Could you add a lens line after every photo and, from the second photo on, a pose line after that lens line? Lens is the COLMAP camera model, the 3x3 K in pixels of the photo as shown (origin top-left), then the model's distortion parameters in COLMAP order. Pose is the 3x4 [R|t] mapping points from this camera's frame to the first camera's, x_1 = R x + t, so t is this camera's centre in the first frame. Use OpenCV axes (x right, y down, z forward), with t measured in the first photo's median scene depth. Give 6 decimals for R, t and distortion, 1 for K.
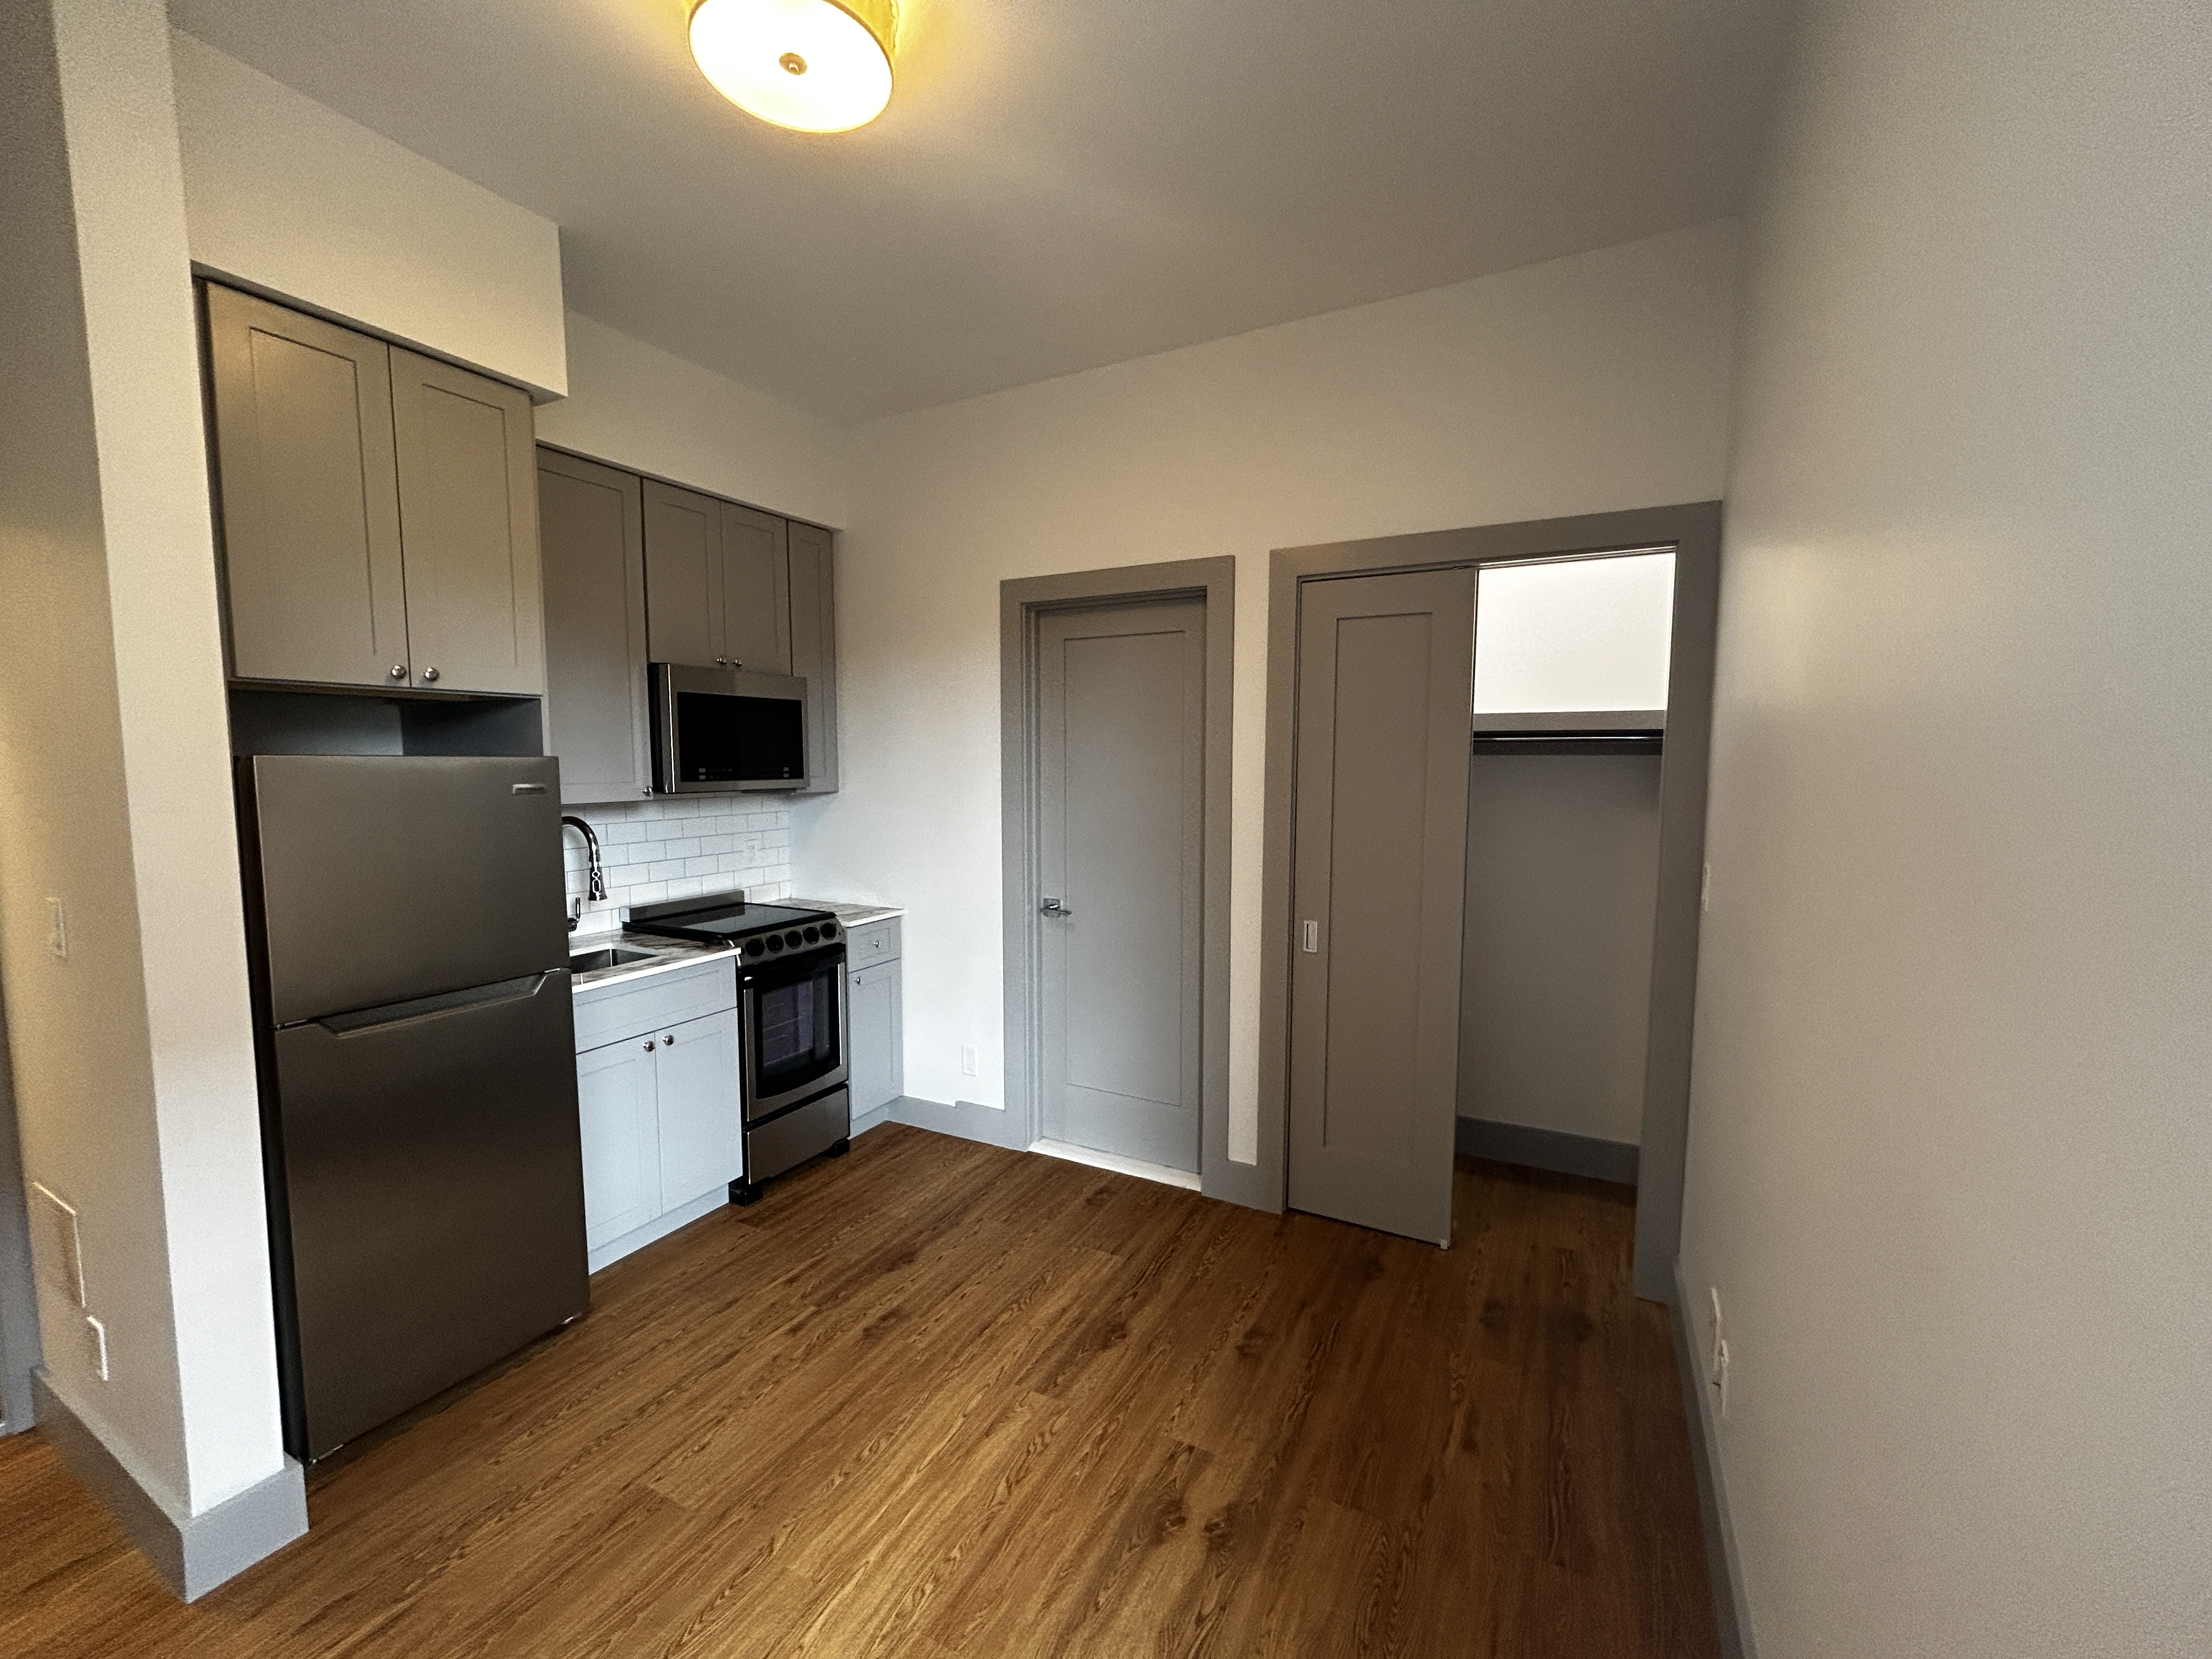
lens RADIAL K [[894.3, 0, 1104.9], [0, 894.3, 830.3], [0, 0, 1]] dist [-0.001871, -0.000542]
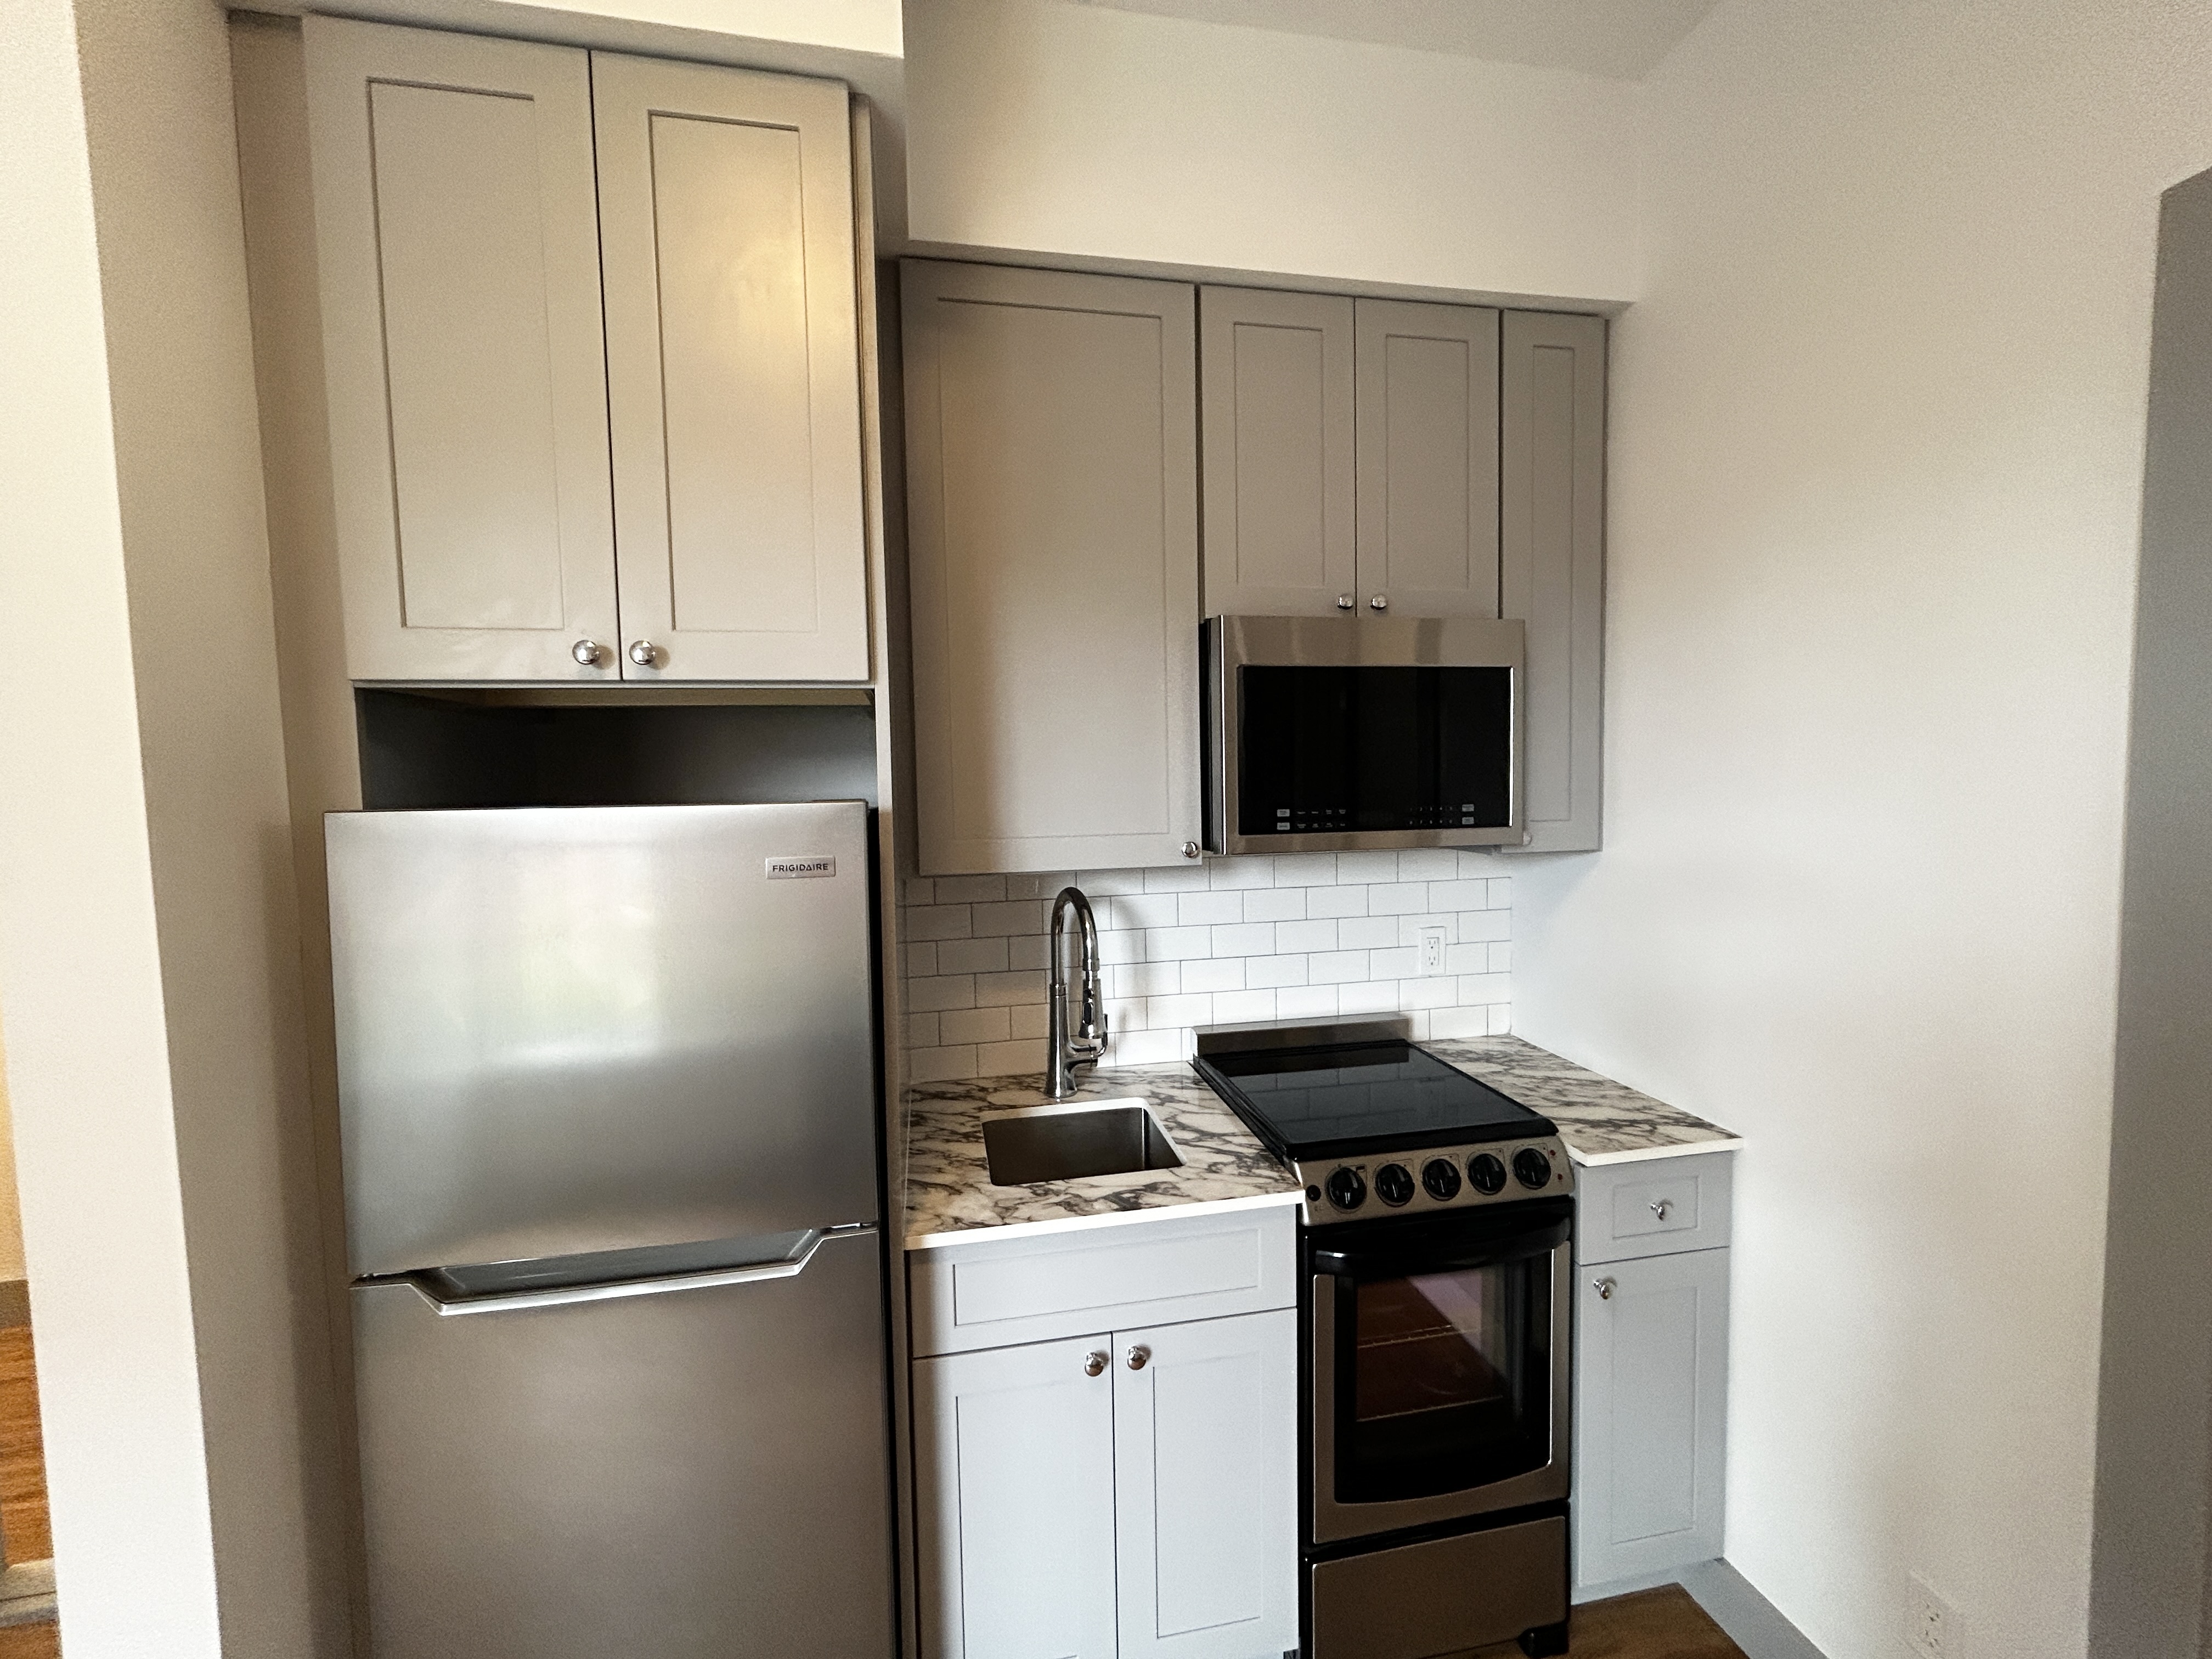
lens RADIAL K [[894.3, 0, 1112.3], [0, 894.3, 824.6], [0, 0, 1]] dist [-0.001871, -0.000542]
pose [[0.627160, 0.036994, -0.778012, -0.101917], [-0.047430, 0.998832, 0.009260, -0.058414], [0.777445, 0.031093, 0.628182, 0.574803]]
